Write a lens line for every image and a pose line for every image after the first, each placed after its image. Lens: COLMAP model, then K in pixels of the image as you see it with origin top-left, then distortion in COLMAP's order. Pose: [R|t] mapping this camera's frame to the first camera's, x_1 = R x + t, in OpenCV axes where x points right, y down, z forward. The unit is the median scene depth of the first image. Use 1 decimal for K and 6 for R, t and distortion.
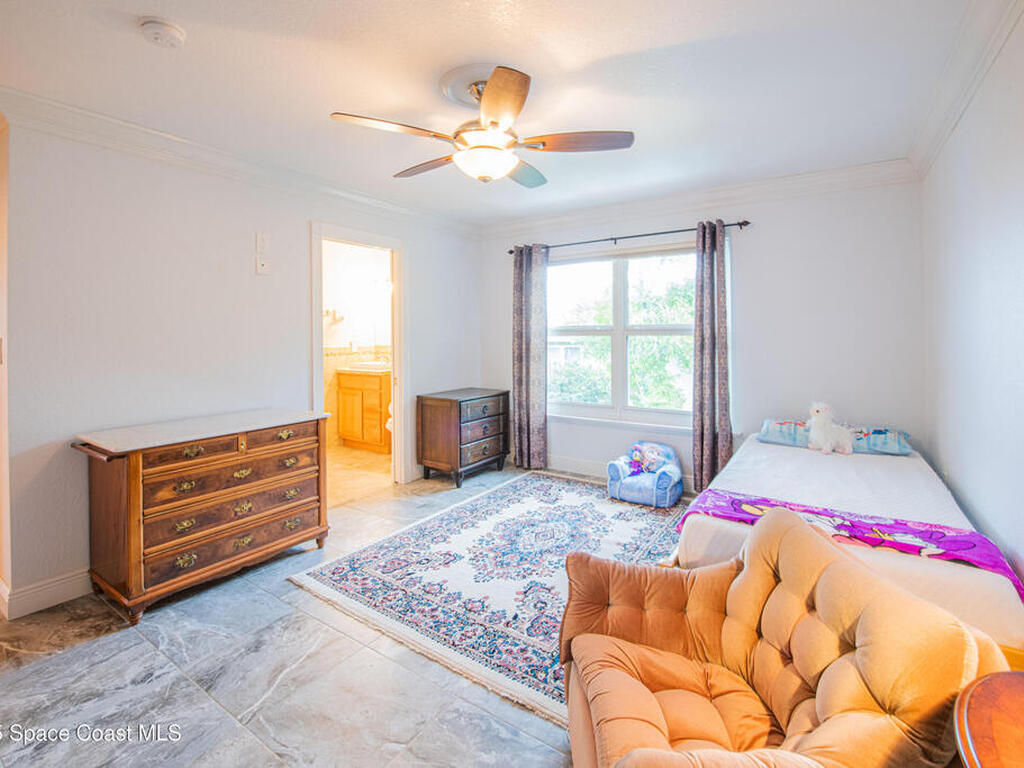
lens RADIAL K [[475.2, 0, 513.3], [0, 475.2, 345.4], [0, 0, 1]] dist [-0.017094, -0.000444]
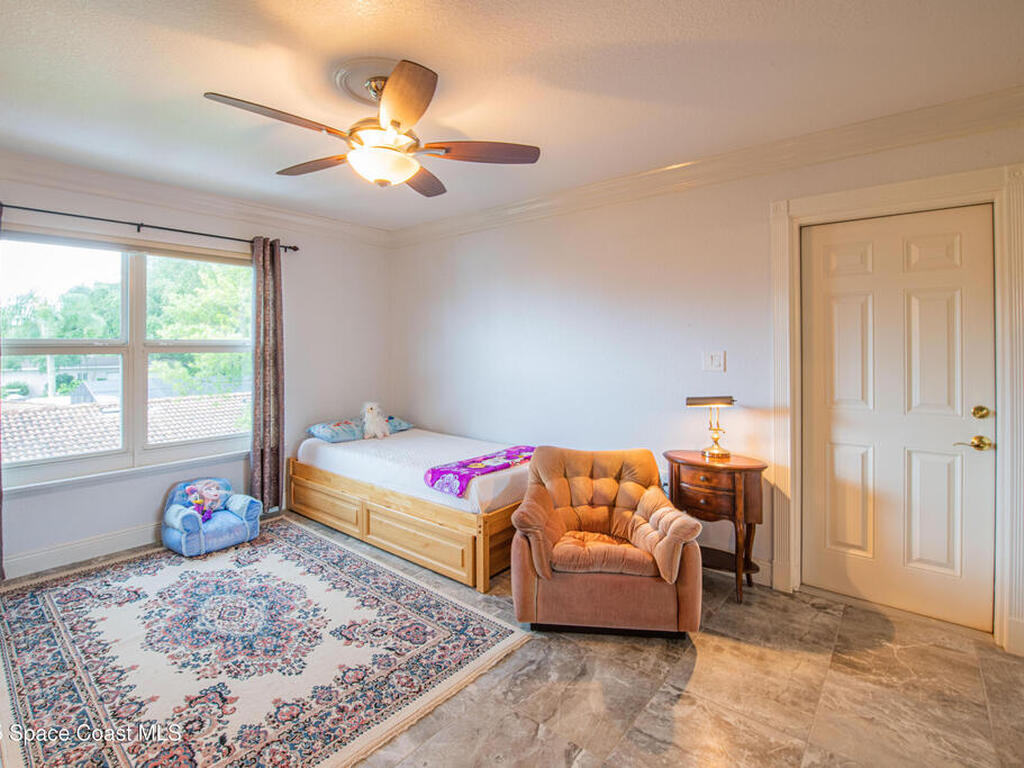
lens RADIAL K [[494.3, 0, 514.4], [0, 494.3, 353.6], [0, 0, 1]] dist [-0.018159, -0.000958]
pose [[0.096597, -0.009896, 0.995274, -0.696760], [0.024980, 0.999660, 0.007515, -0.015836], [-0.995010, 0.024136, 0.096812, 0.469864]]
